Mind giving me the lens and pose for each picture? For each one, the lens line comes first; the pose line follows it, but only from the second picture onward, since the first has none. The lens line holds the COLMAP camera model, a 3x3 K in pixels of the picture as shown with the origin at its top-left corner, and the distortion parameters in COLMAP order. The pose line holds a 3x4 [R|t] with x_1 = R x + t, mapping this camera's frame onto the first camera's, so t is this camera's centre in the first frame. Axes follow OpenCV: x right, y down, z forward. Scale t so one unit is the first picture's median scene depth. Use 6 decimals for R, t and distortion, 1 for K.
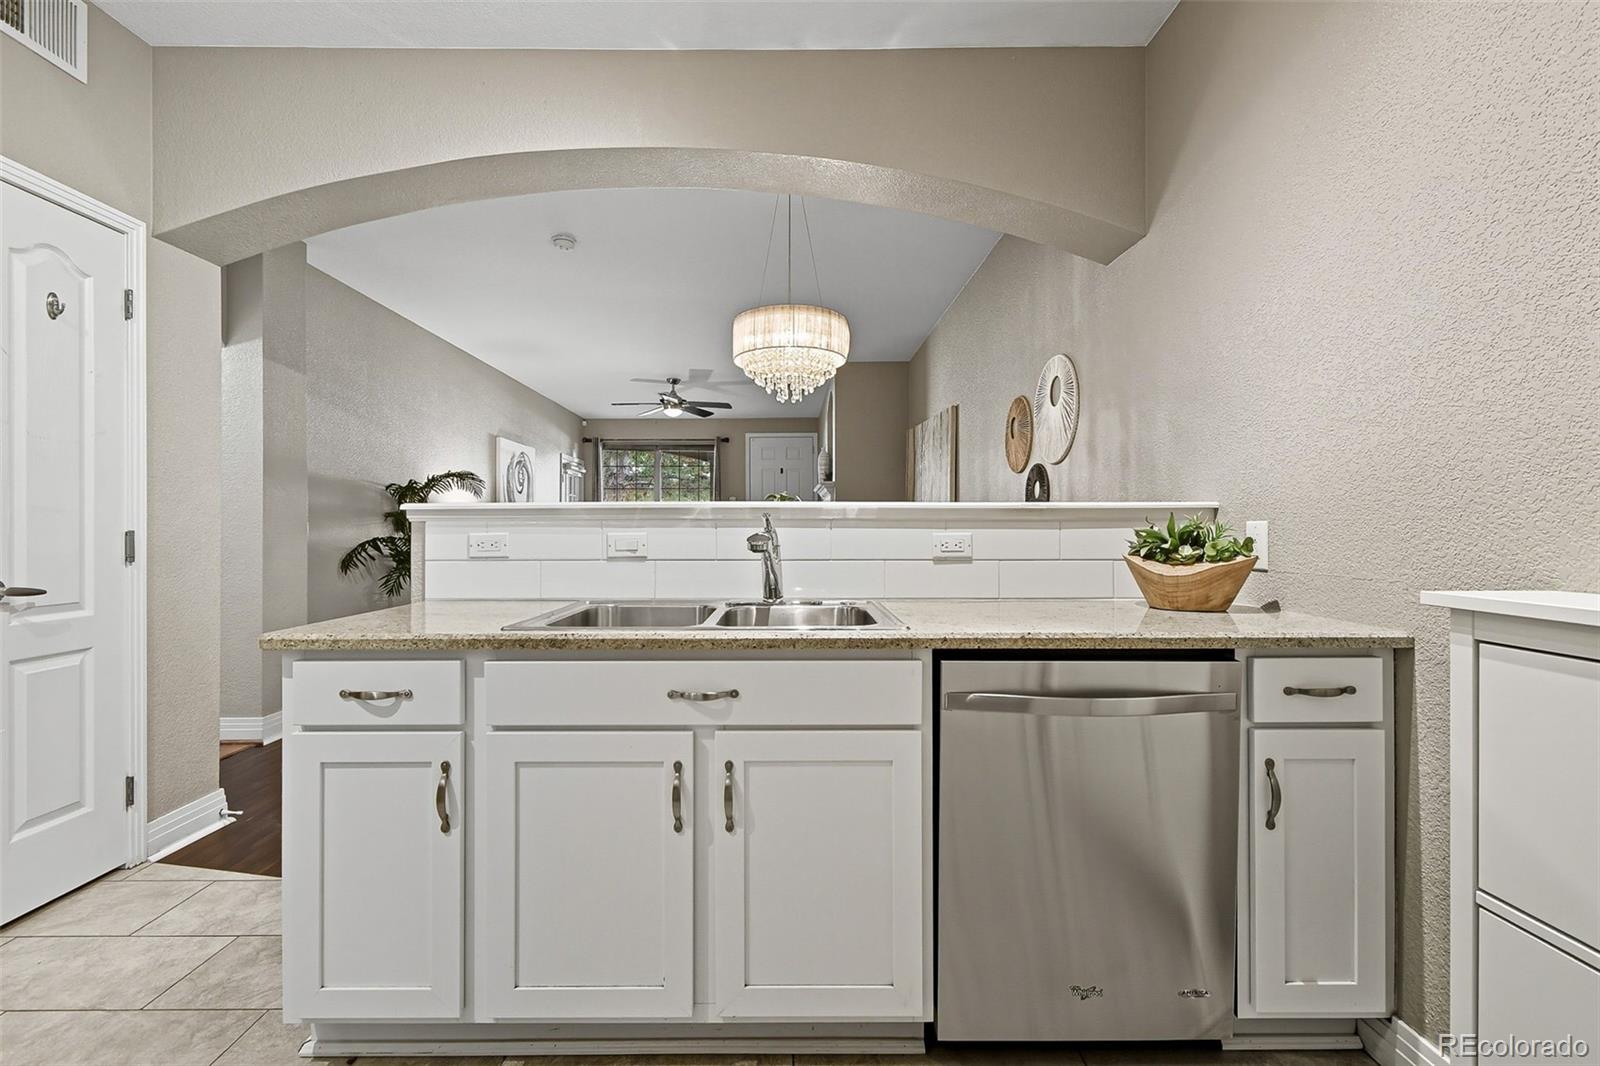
lens RADIAL K [[706.5, 0, 780.8], [0, 706.5, 529.7], [0, 0, 1]] dist [0.003813, 0.000253]
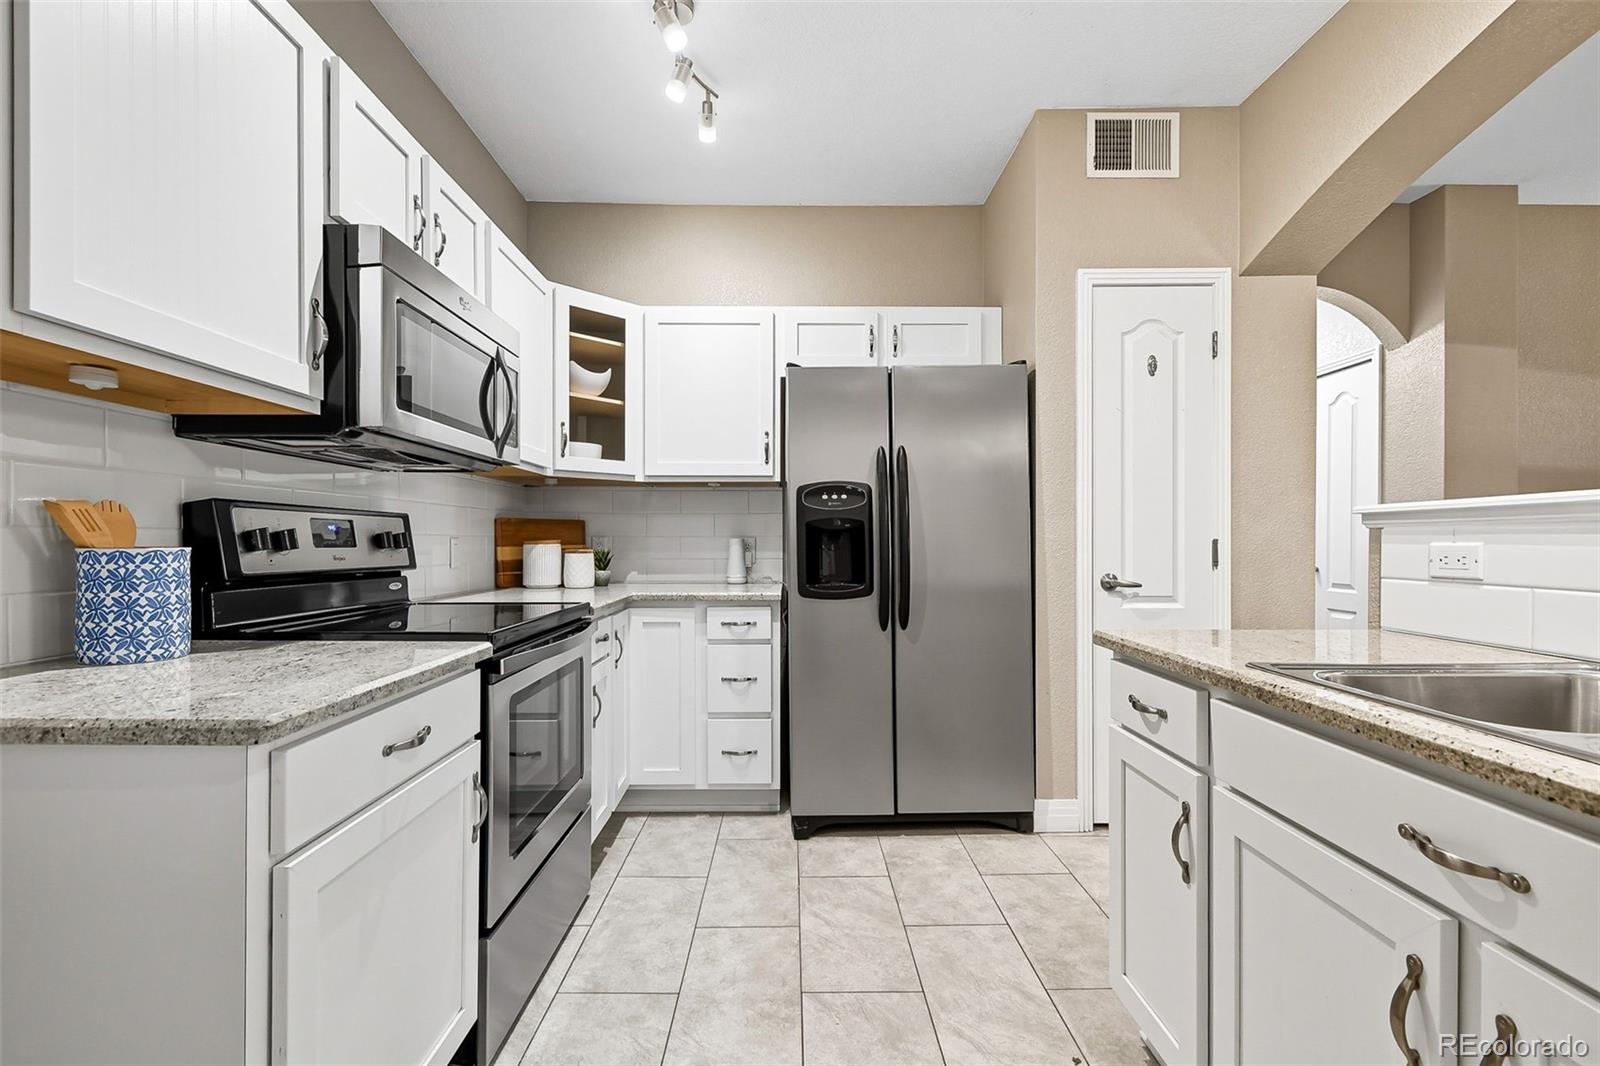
lens RADIAL K [[713.4, 0, 802.1], [0, 713.4, 540.3], [0, 0, 1]] dist [0.008506, -0.003325]
pose [[0.014556, 0.003115, -0.999889, 0.278718], [-0.000486, 0.999995, 0.003109, 0.000092], [0.999894, 0.000441, 0.014557, 0.349427]]
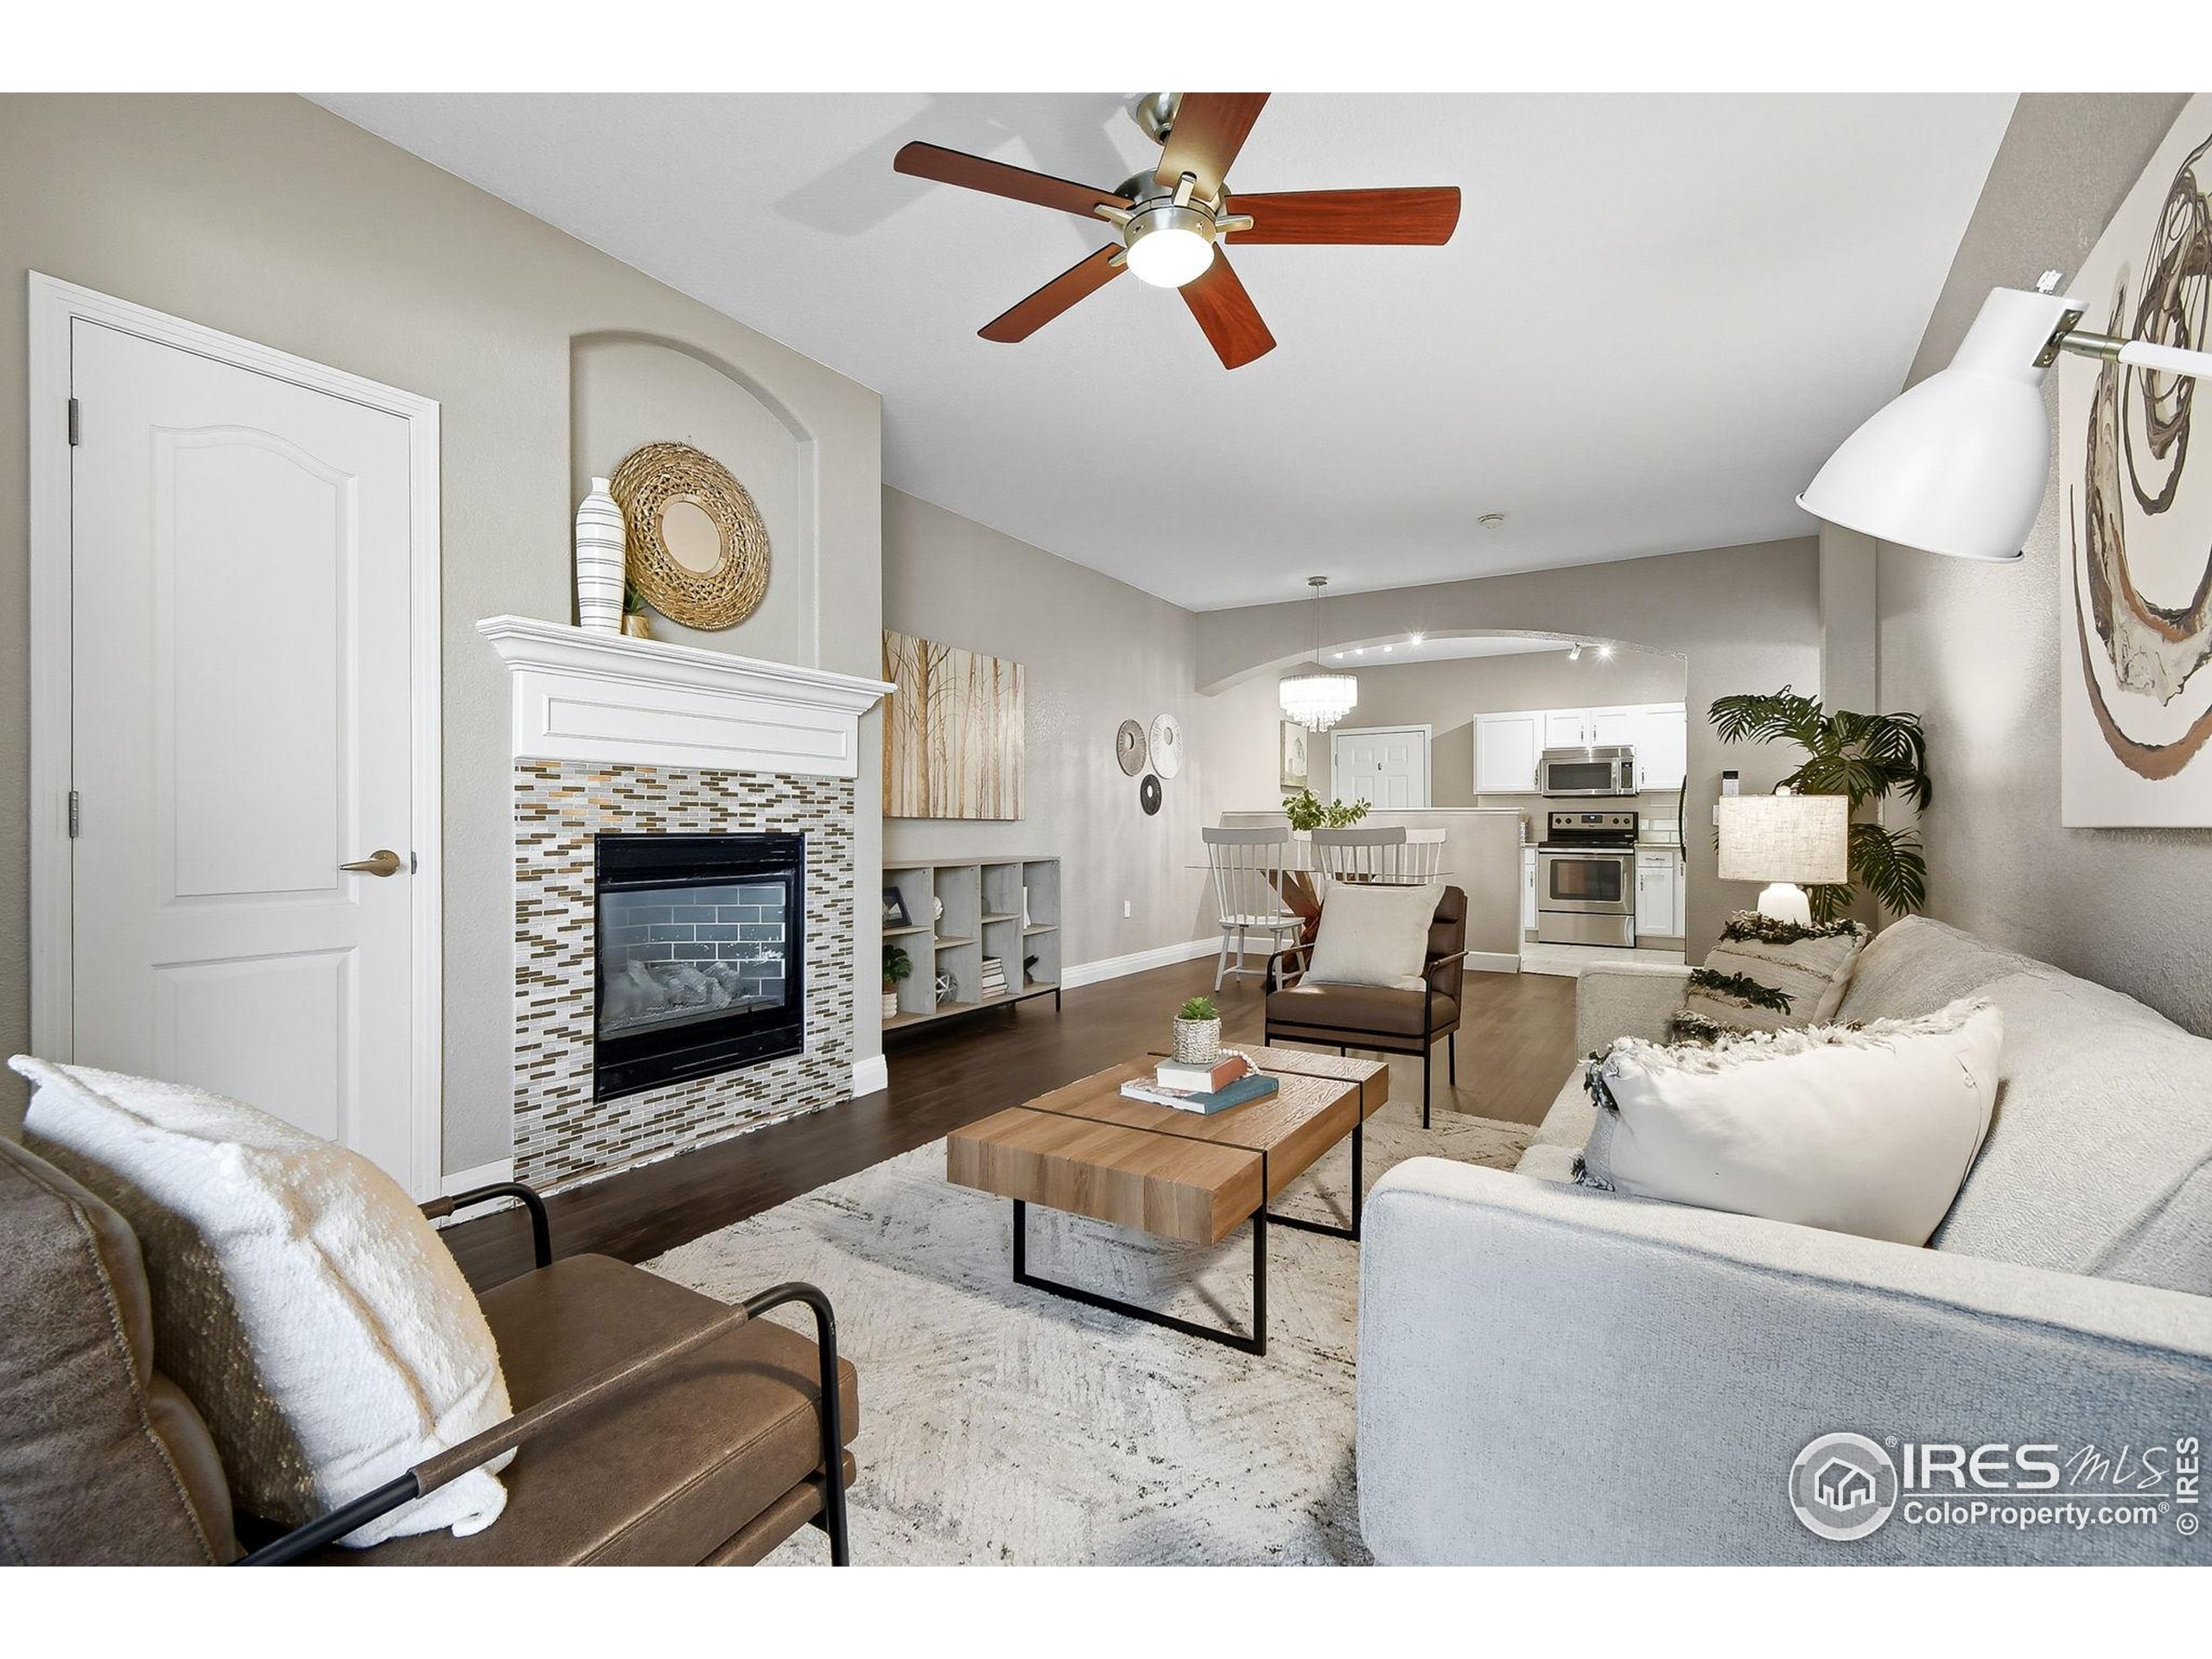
lens RADIAL K [[1022.1, 0, 1091.6], [0, 1022.1, 818.9], [0, 0, 1]] dist [0.000638, -0.000374]
pose [[-0.851697, 0.006340, 0.523997, -1.171941], [0.000919, 0.999943, -0.010605, 0.046522], [-0.524034, -0.008550, -0.851654, 5.028578]]
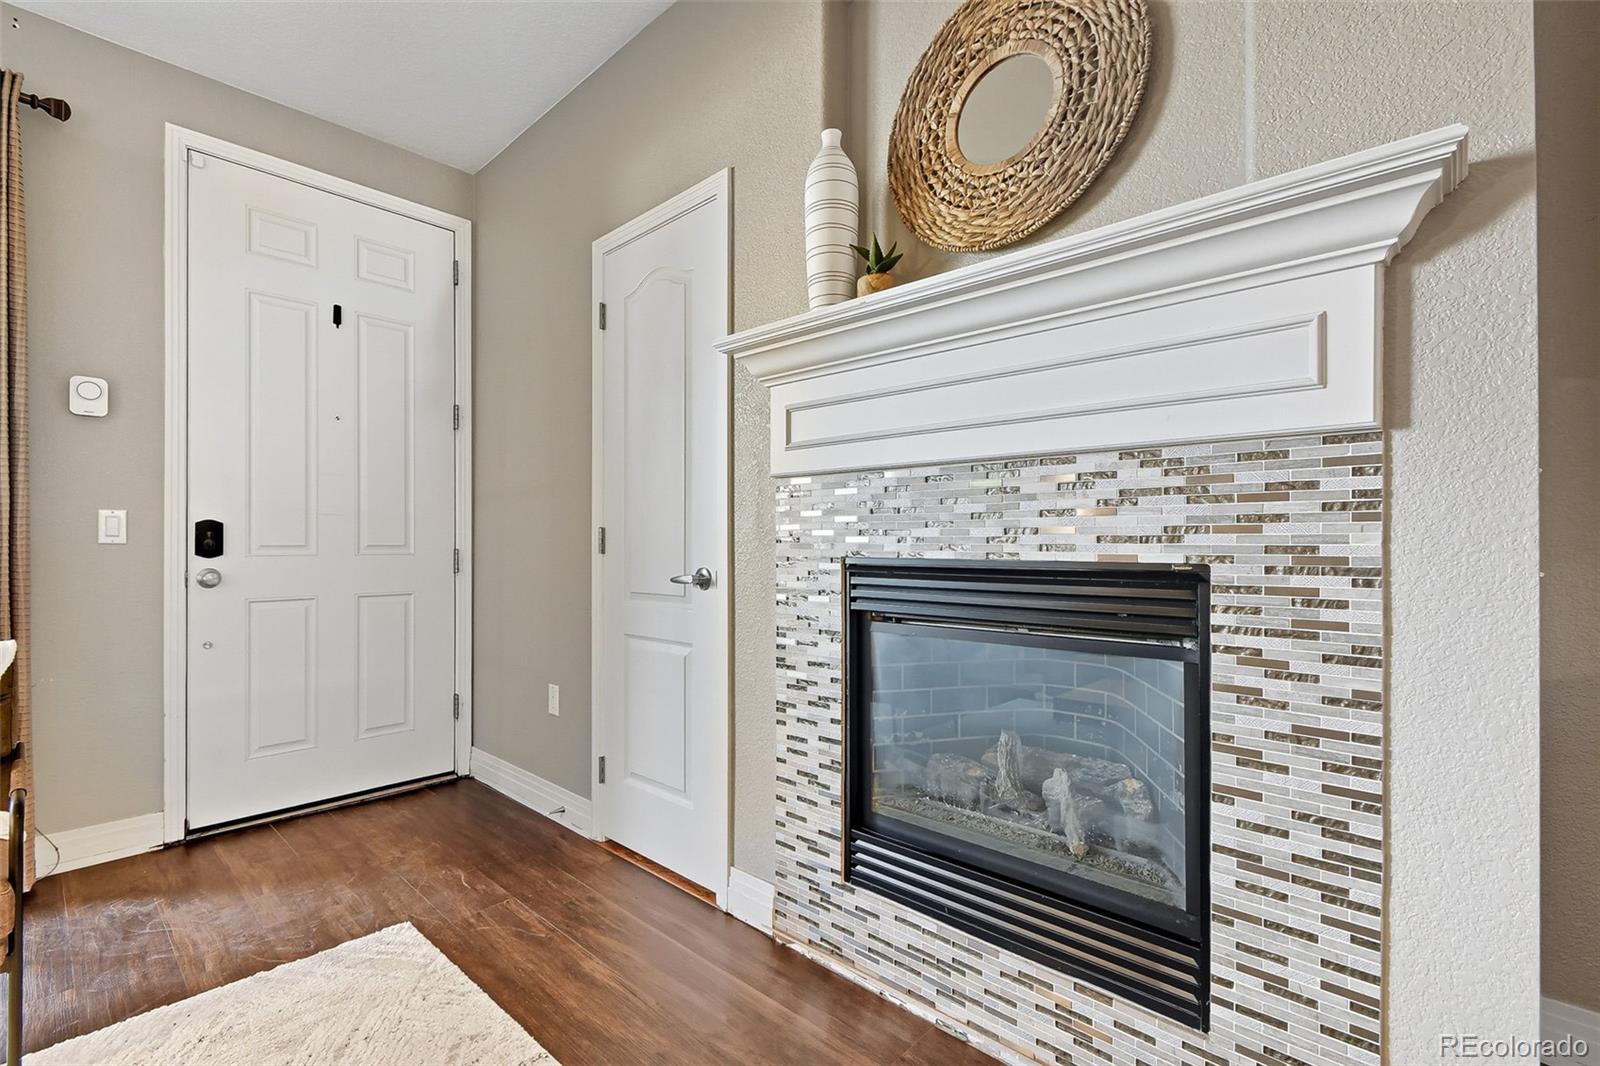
lens RADIAL K [[713.4, 0, 802.1], [0, 713.4, 540.3], [0, 0, 1]] dist [0.008506, -0.003325]
pose [[0.676993, 0.006279, 0.735963, -0.429914], [-0.003408, 0.999980, -0.005396, 0.034611], [-0.735982, 0.001145, 0.677000, 3.542173]]
